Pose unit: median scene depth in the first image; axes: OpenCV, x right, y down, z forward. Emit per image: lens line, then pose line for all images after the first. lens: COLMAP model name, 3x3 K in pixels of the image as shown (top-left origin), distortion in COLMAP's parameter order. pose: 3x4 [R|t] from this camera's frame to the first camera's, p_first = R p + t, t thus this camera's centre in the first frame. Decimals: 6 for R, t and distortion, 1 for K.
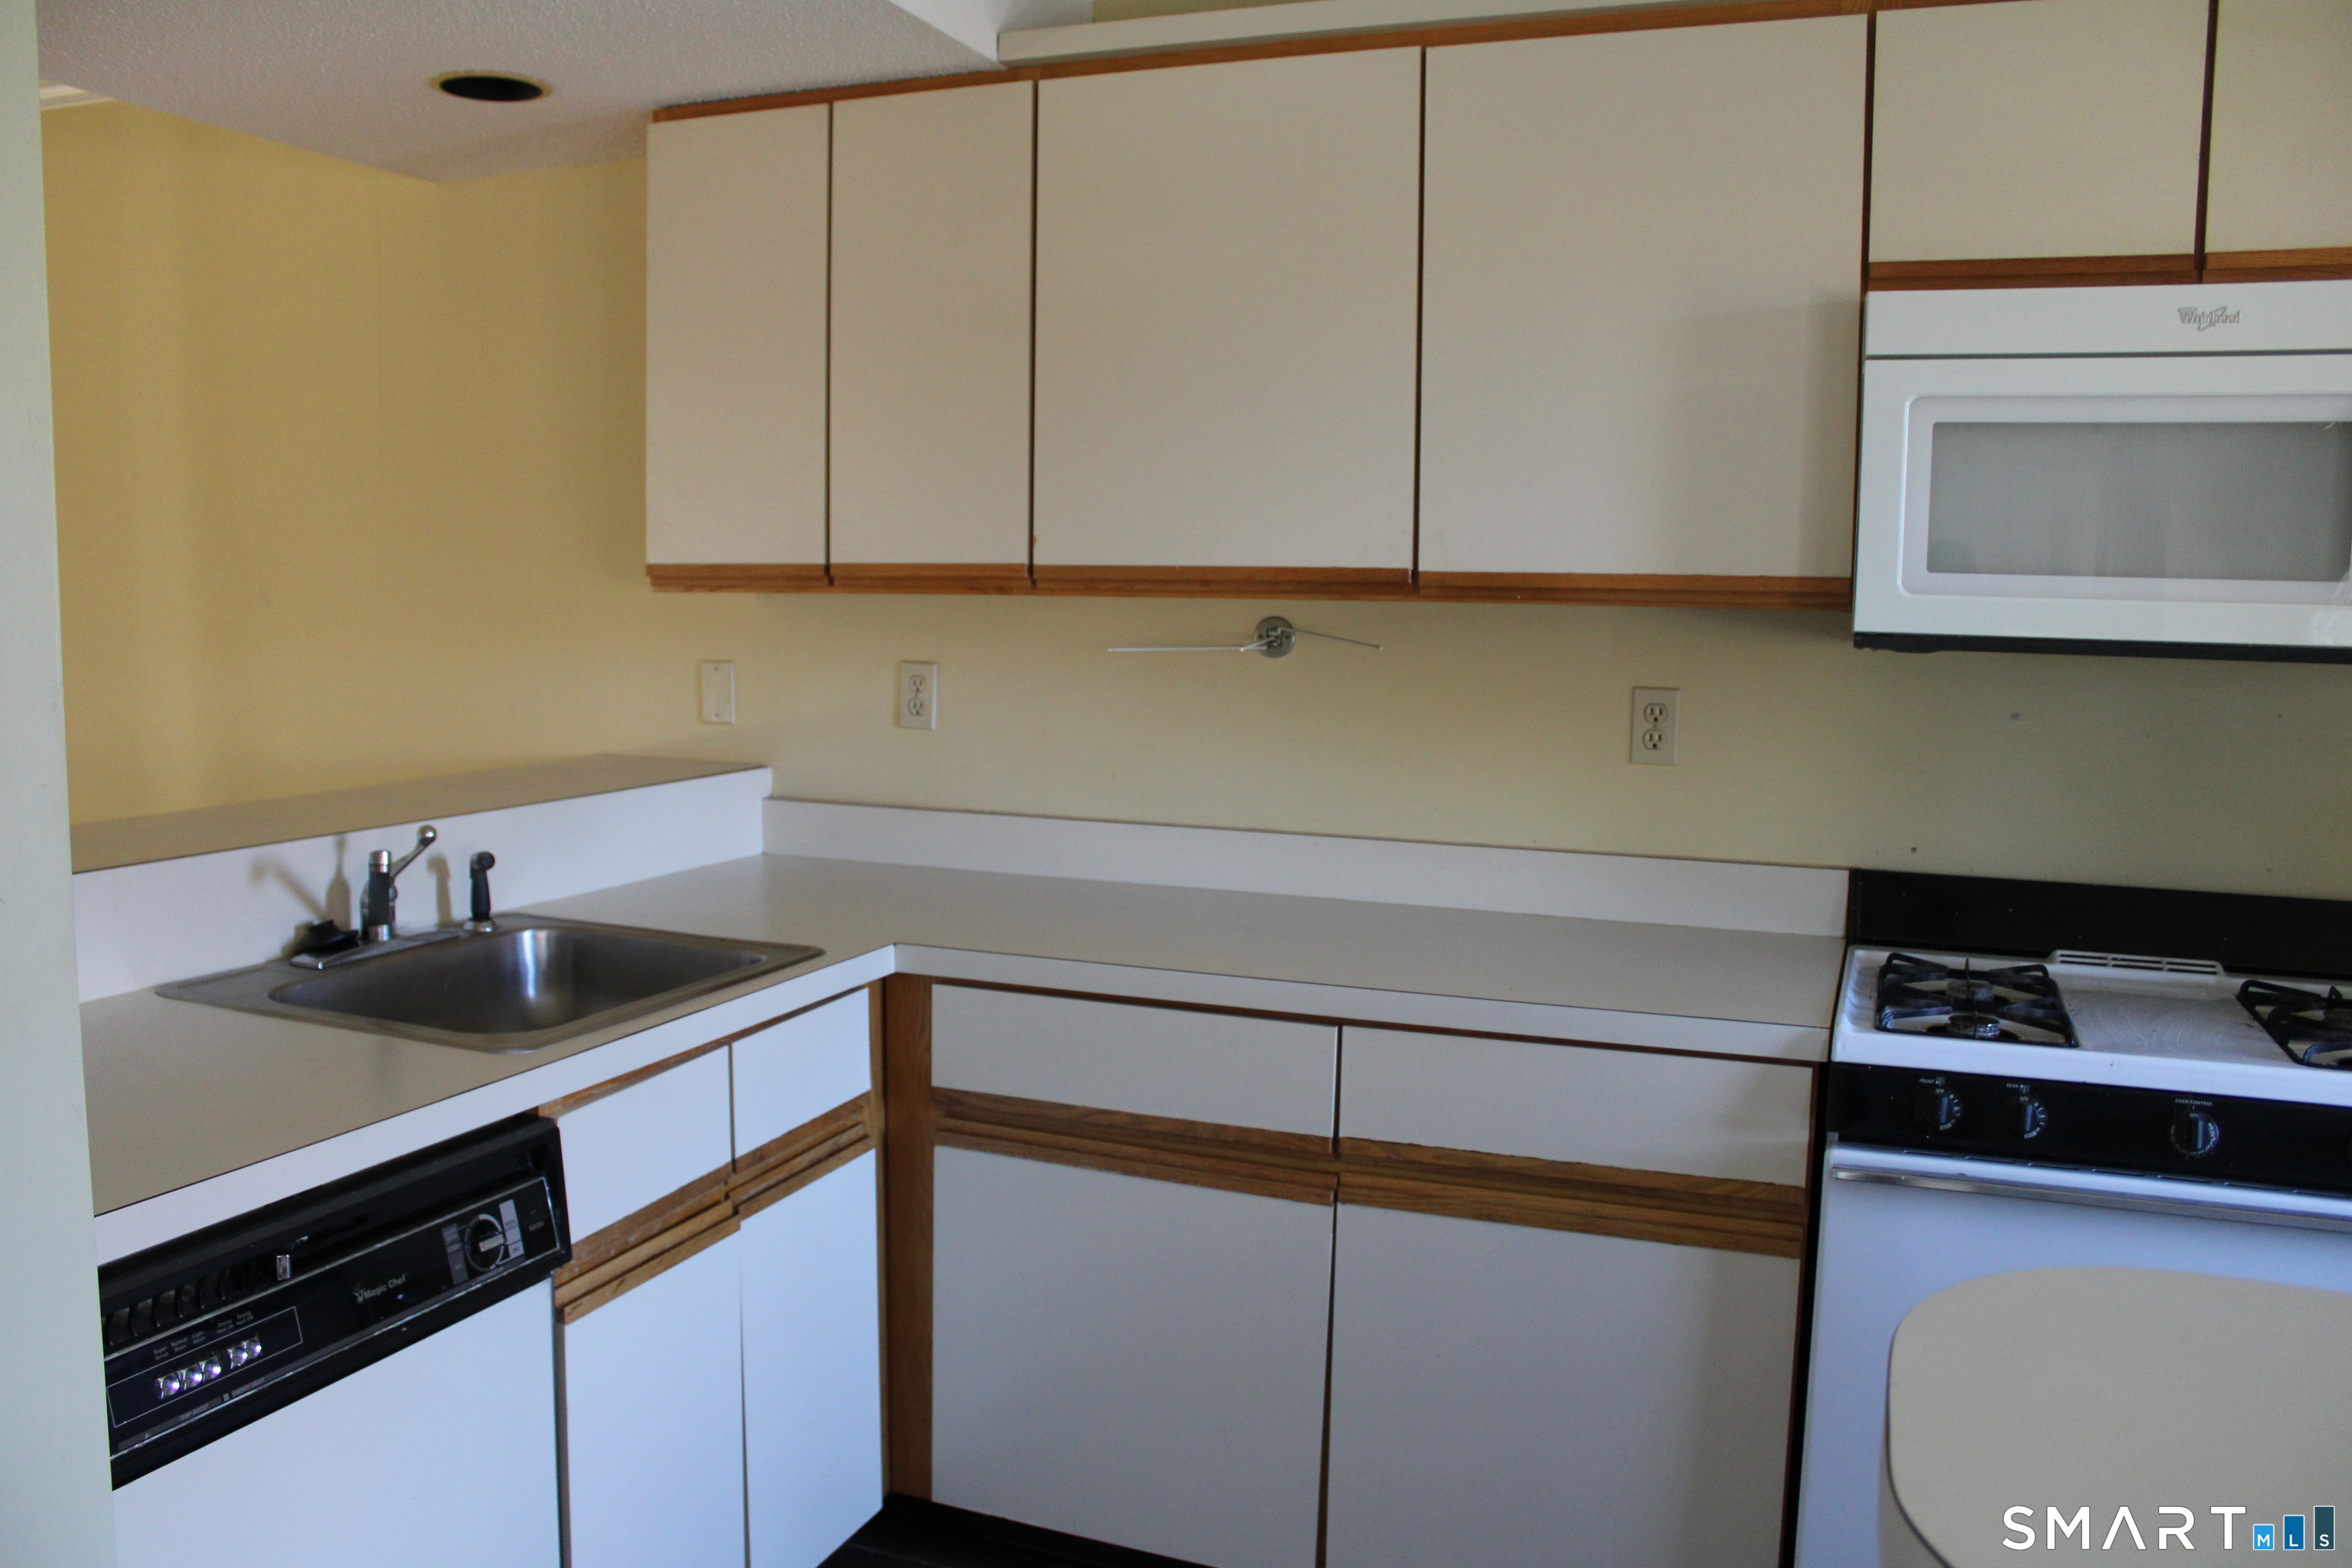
lens RADIAL K [[1915.2, 0, 1144.3], [0, 1915.2, 796.3], [0, 0, 1]] dist [-0.172670, 0.145875]
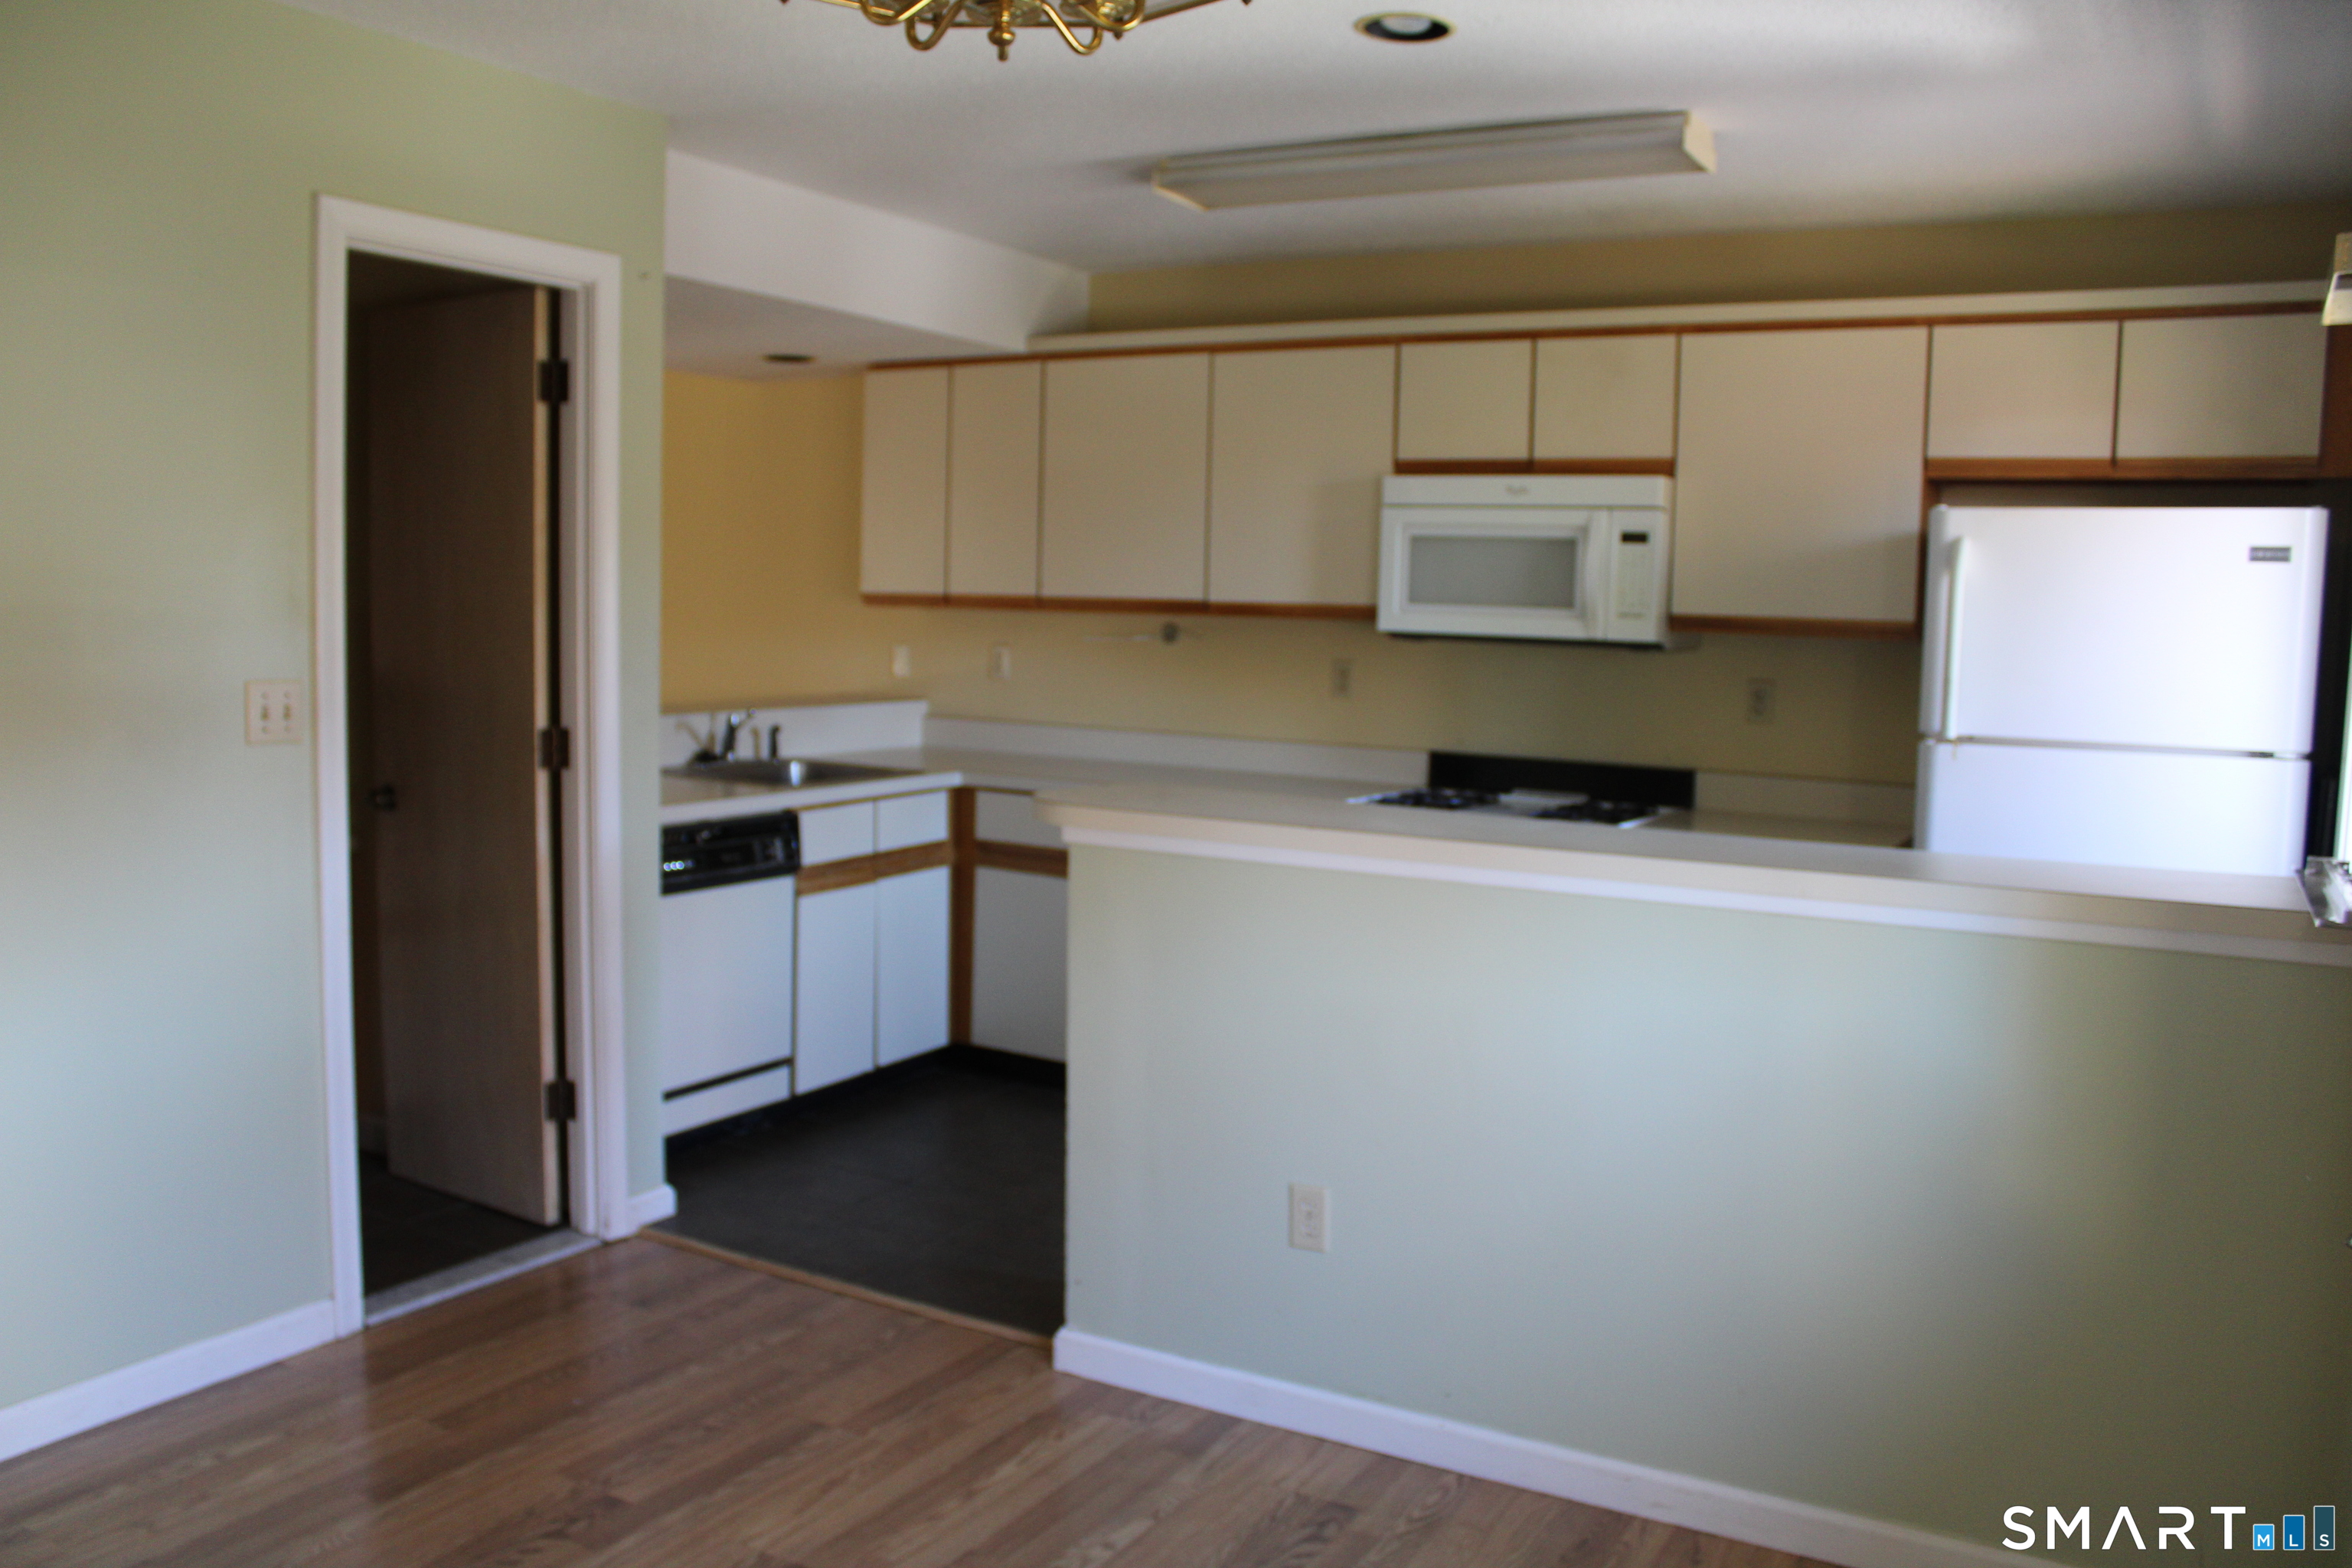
lens RADIAL K [[1915.2, 0, 1173.7], [0, 1915.2, 782.9], [0, 0, 1]] dist [-0.172670, 0.145875]
pose [[0.990719, 0.025659, -0.133480, 0.422964], [-0.028112, 0.999468, -0.016528, 0.127676], [0.132985, 0.020127, 0.990914, -1.183014]]
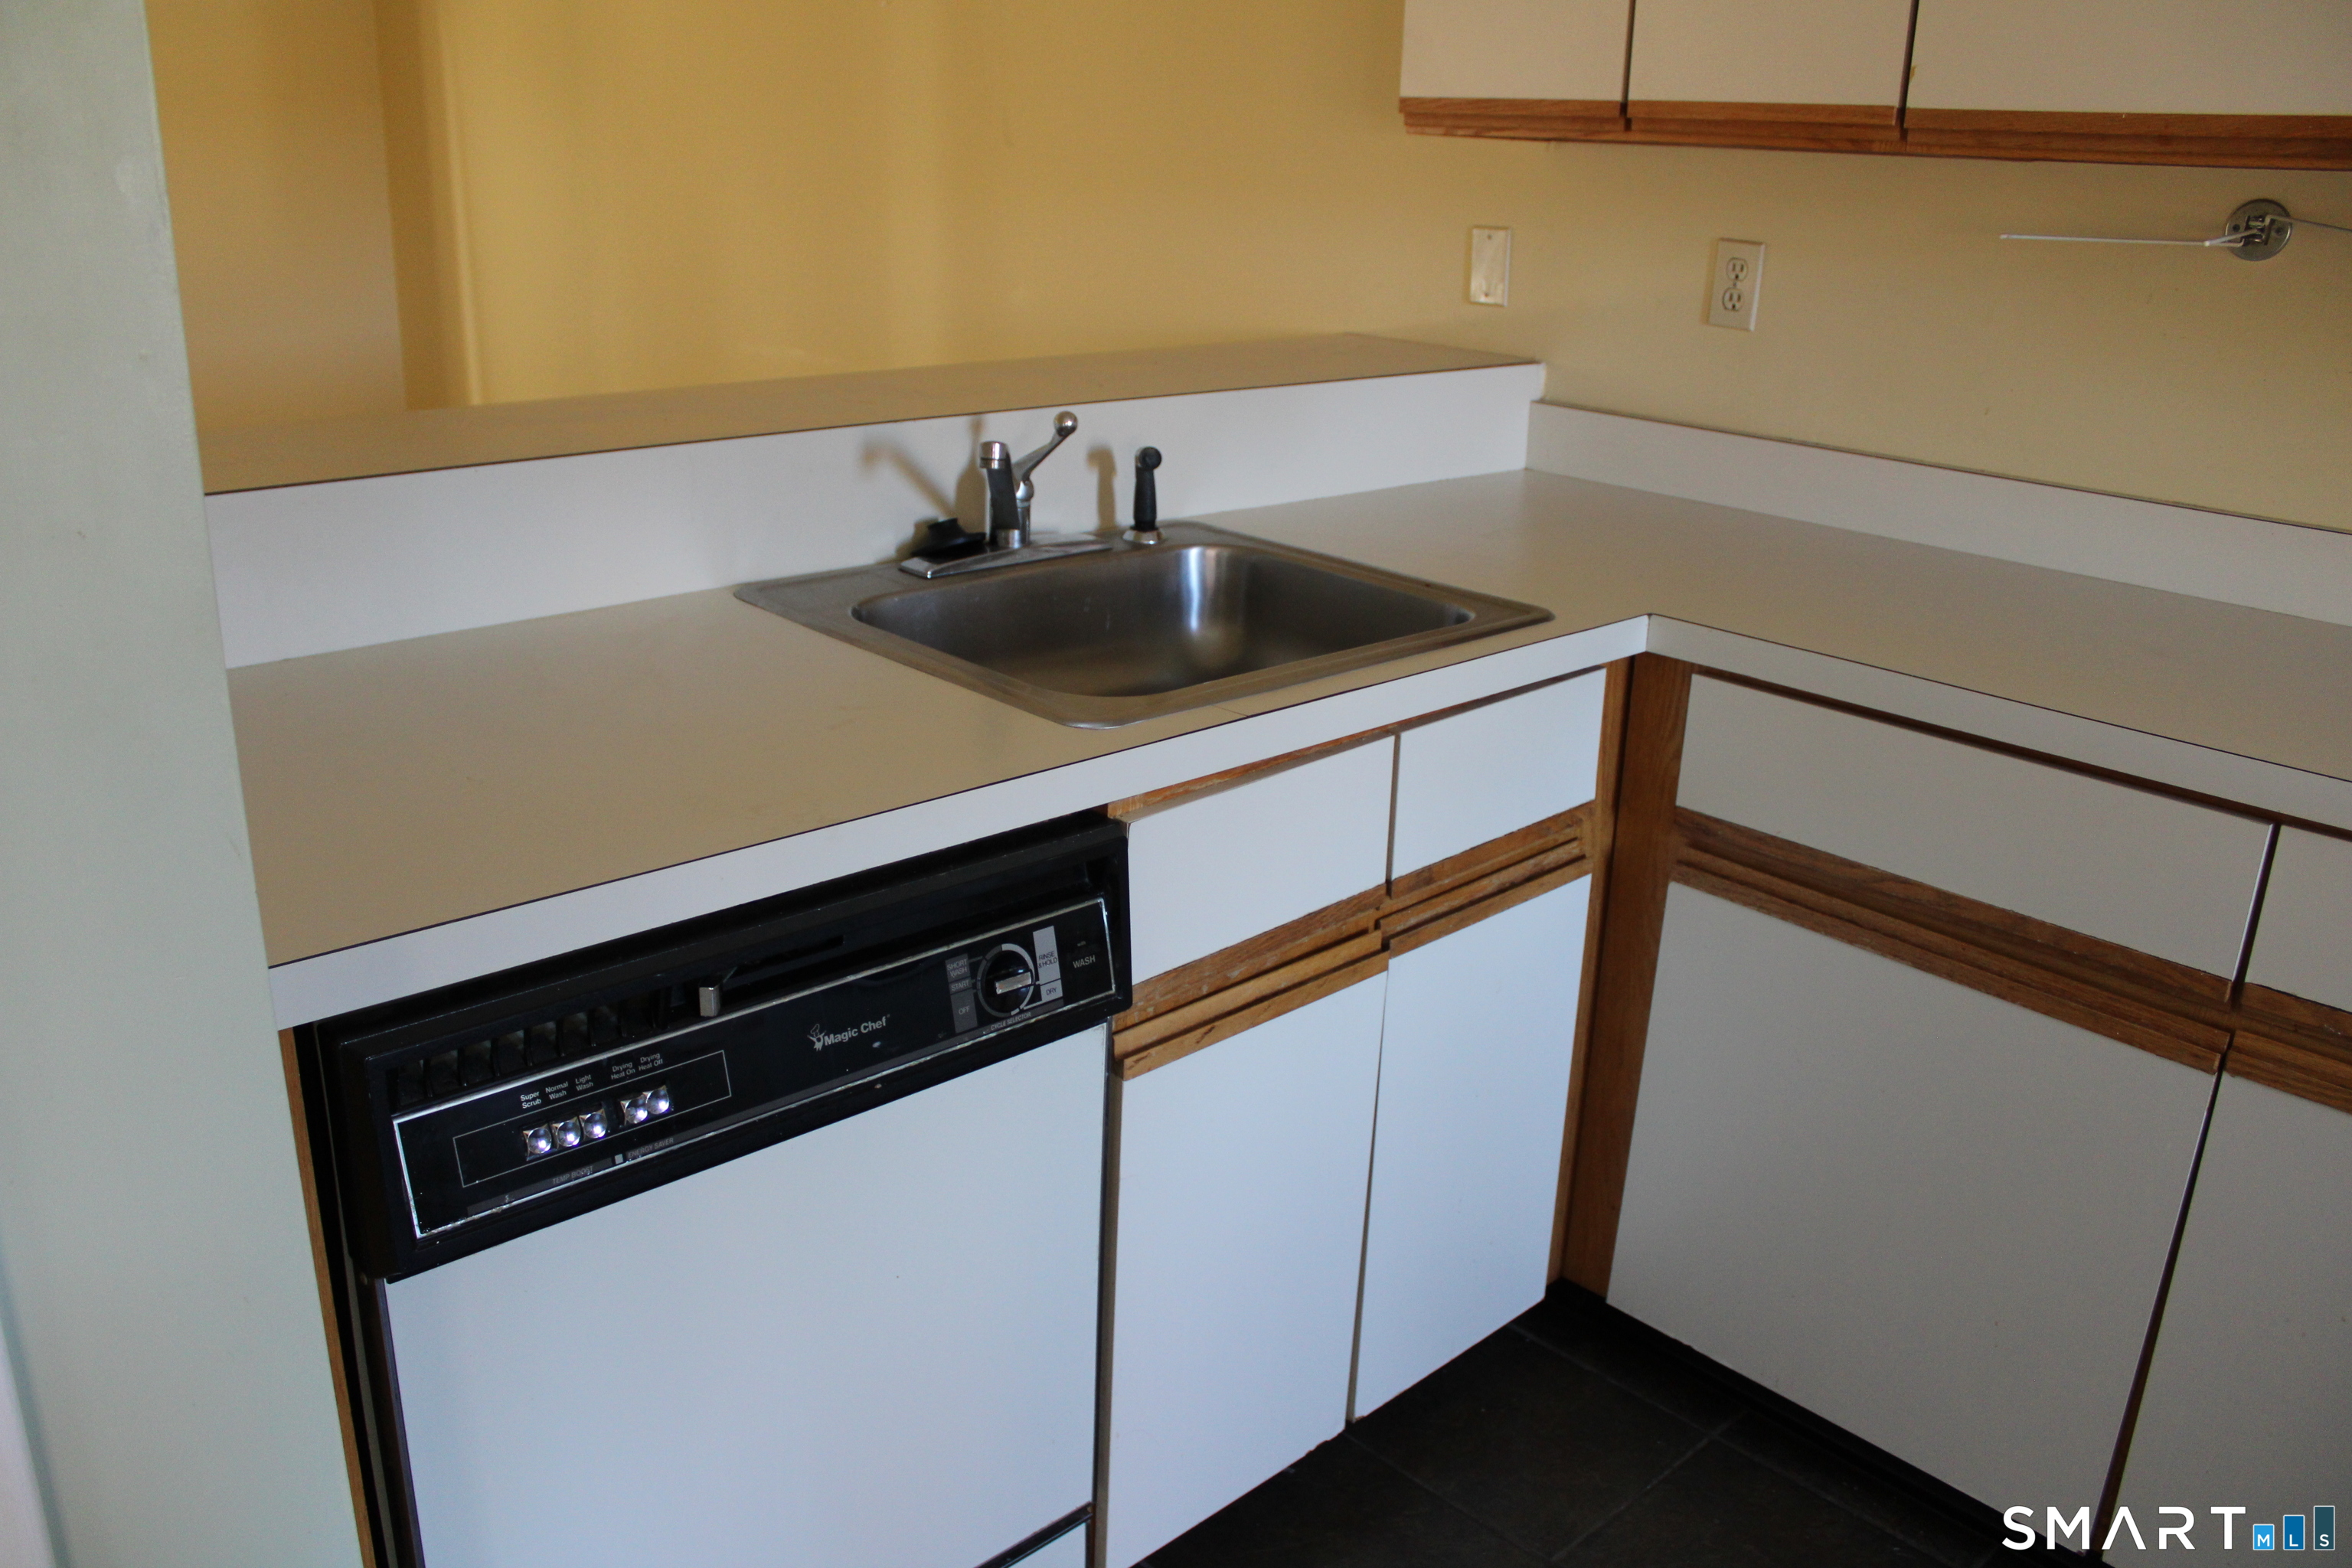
lens RADIAL K [[1915.2, 0, 1134.6], [0, 1915.2, 787.4], [0, 0, 1]] dist [-0.172670, 0.145875]
pose [[0.901227, 0.149633, -0.406694, -0.000174], [-0.060768, 0.972859, 0.223278, -0.011478], [0.429066, -0.176510, 0.885859, 0.255380]]
